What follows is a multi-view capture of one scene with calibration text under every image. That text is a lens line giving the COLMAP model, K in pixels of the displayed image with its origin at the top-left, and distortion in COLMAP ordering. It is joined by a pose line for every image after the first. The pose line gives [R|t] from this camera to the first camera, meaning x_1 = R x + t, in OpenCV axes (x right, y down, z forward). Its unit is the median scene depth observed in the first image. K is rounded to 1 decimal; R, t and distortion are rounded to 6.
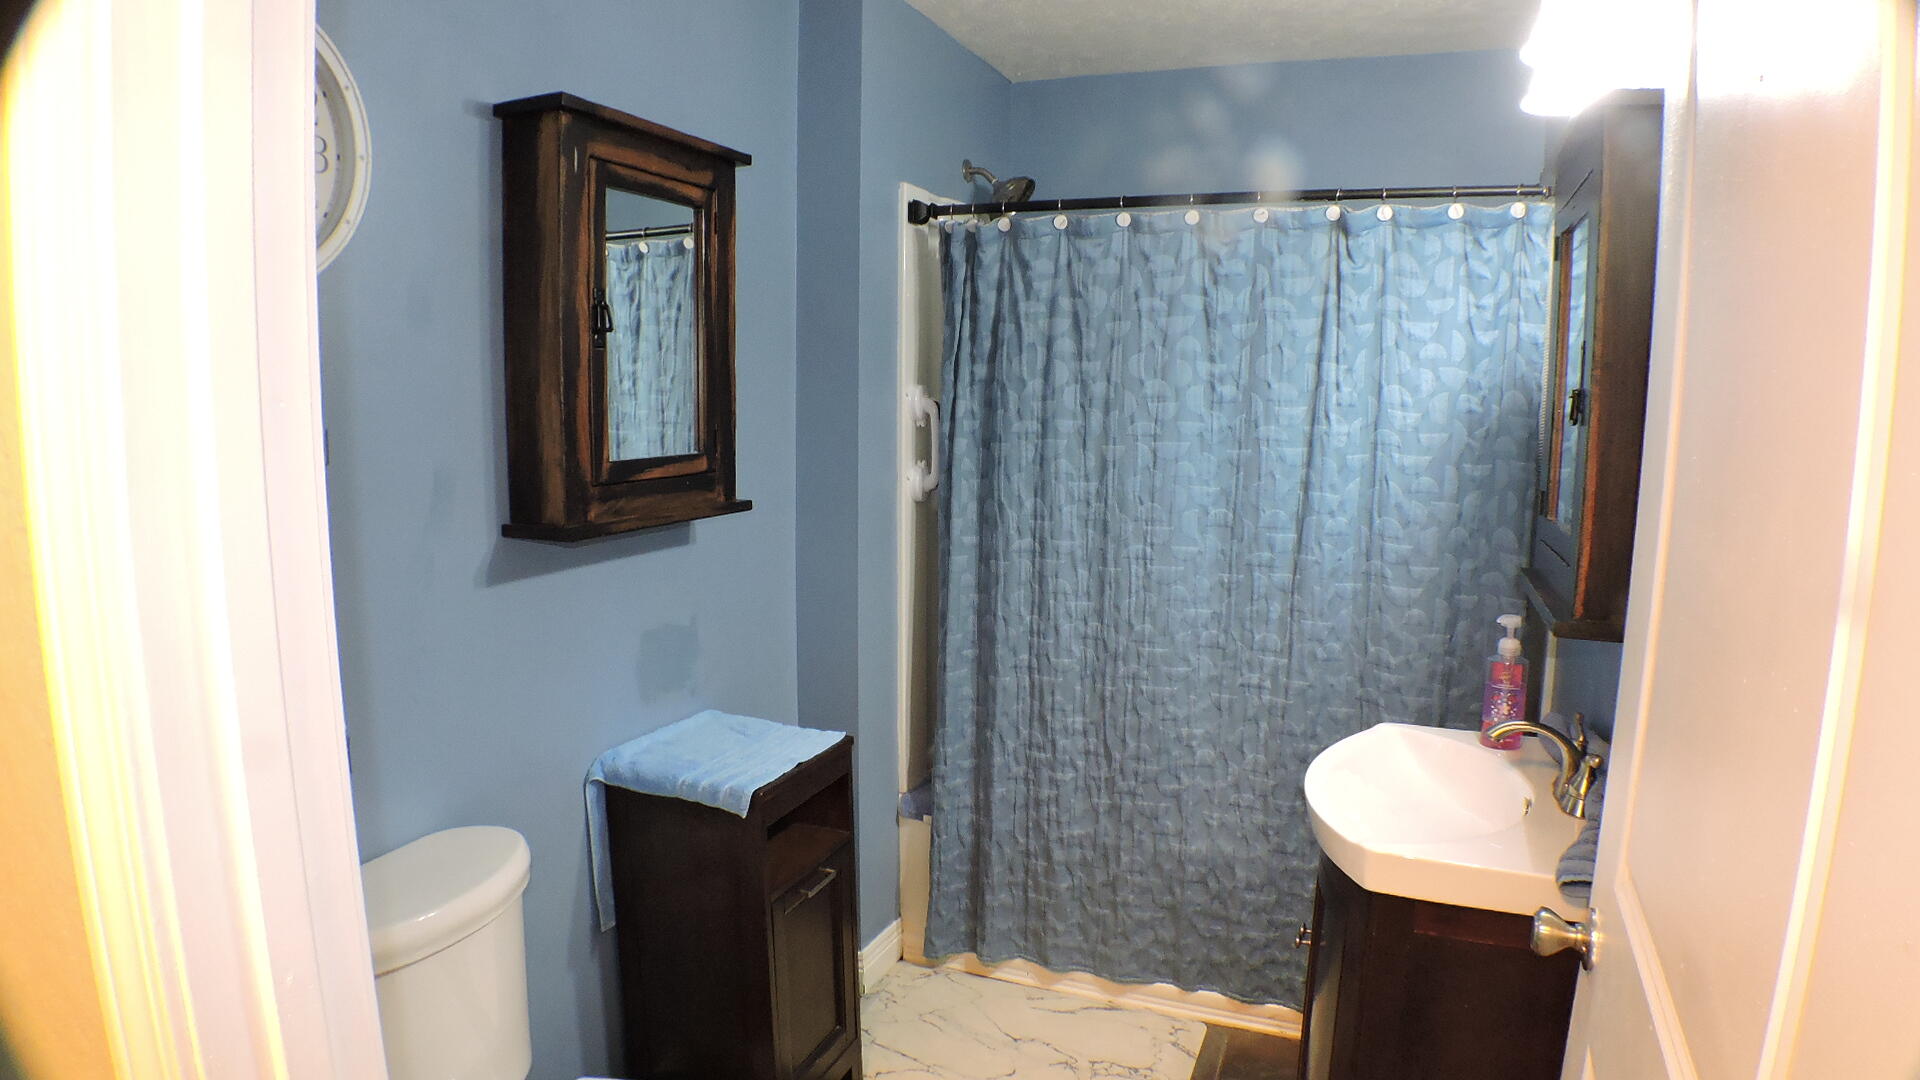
lens RADIAL K [[1067.9, 0, 958.2], [0, 1067.9, 531.0], [0, 0, 1]] dist [-0.131300, 0.021583]
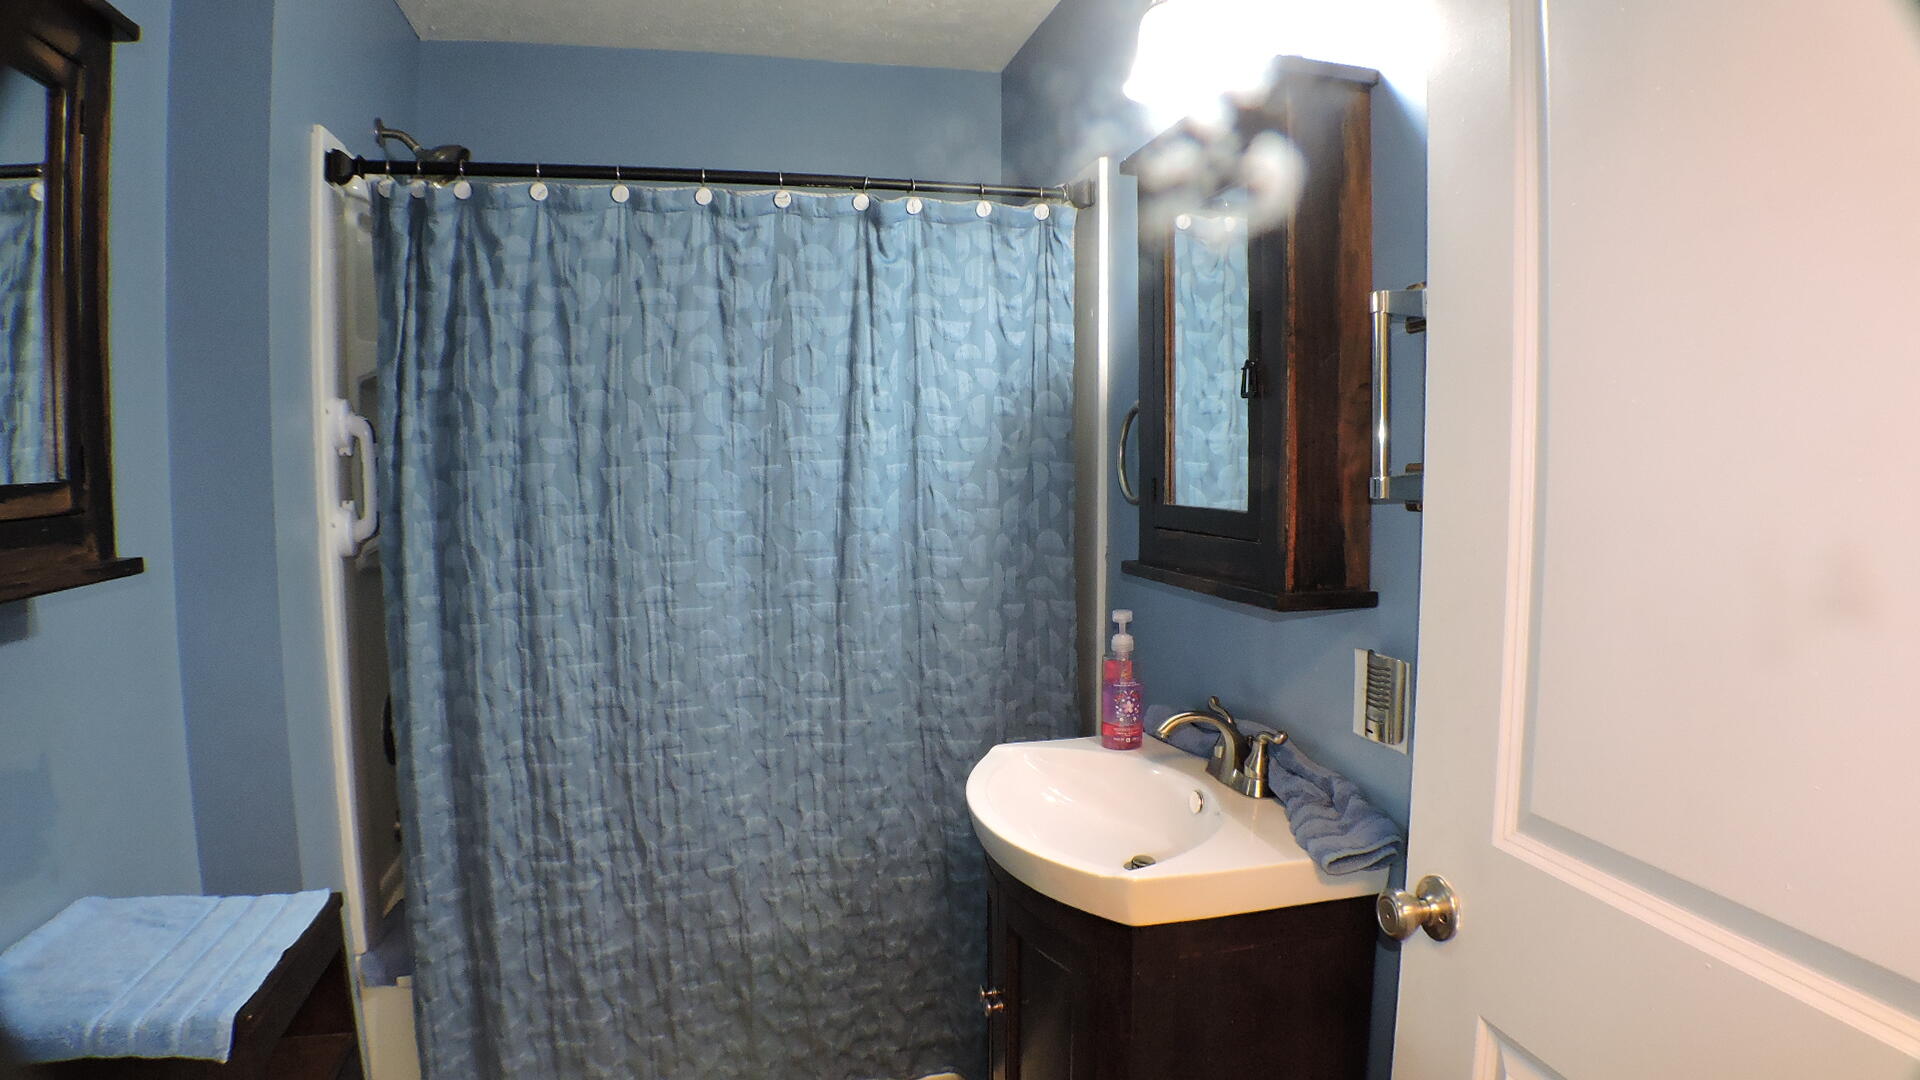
lens RADIAL K [[1067.9, 0, 958.2], [0, 1067.9, 531.0], [0, 0, 1]] dist [-0.131300, 0.021583]
pose [[0.804406, -0.059937, 0.591048, -0.124439], [0.093467, 0.995276, -0.026278, 0.014351], [-0.586681, 0.076382, 0.806208, 0.197986]]
